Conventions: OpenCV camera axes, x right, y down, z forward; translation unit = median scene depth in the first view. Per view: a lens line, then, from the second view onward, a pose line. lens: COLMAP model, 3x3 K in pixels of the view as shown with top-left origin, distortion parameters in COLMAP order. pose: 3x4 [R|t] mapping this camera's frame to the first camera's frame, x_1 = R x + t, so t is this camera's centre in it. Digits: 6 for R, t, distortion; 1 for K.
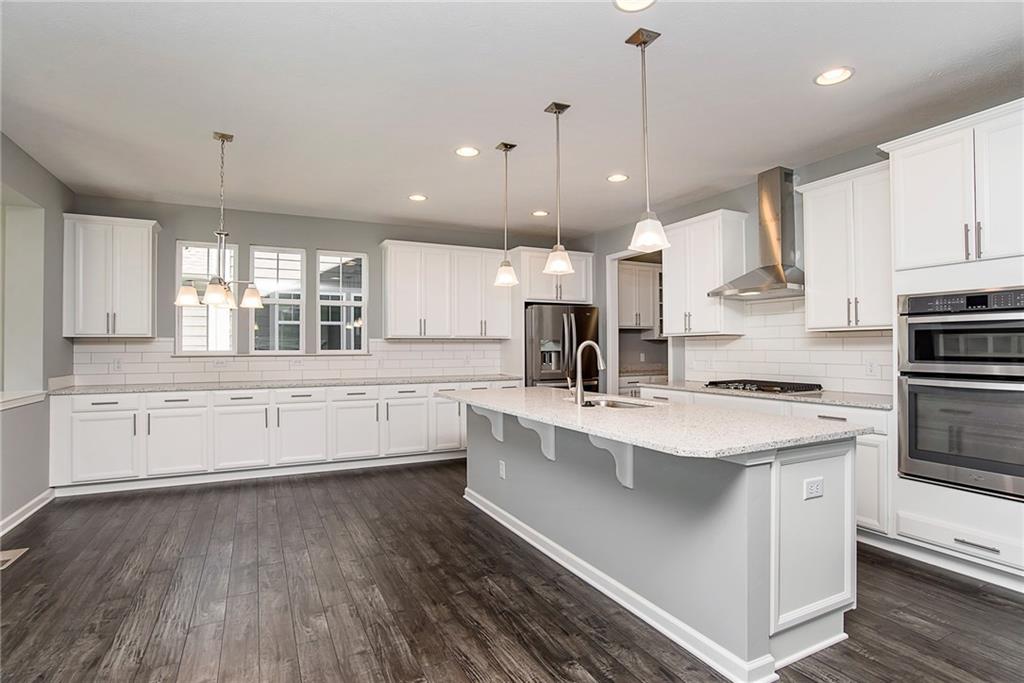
lens RADIAL K [[521.2, 0, 517.2], [0, 521.2, 343.9], [0, 0, 1]] dist [-0.029952, 0.009438]
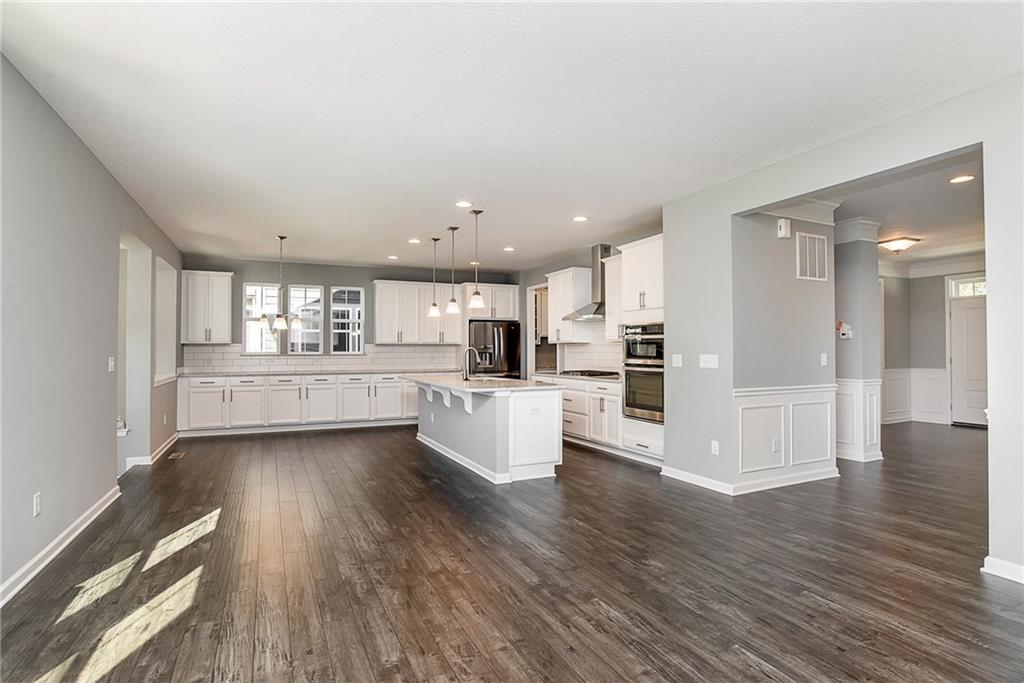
lens RADIAL K [[521.2, 0, 515.5], [0, 521.2, 346.5], [0, 0, 1]] dist [-0.029952, 0.009438]
pose [[0.999709, 0.001746, -0.024055, 0.211266], [-0.001724, 0.999998, 0.000929, -0.006484], [0.024056, -0.000888, 0.999710, -0.559342]]
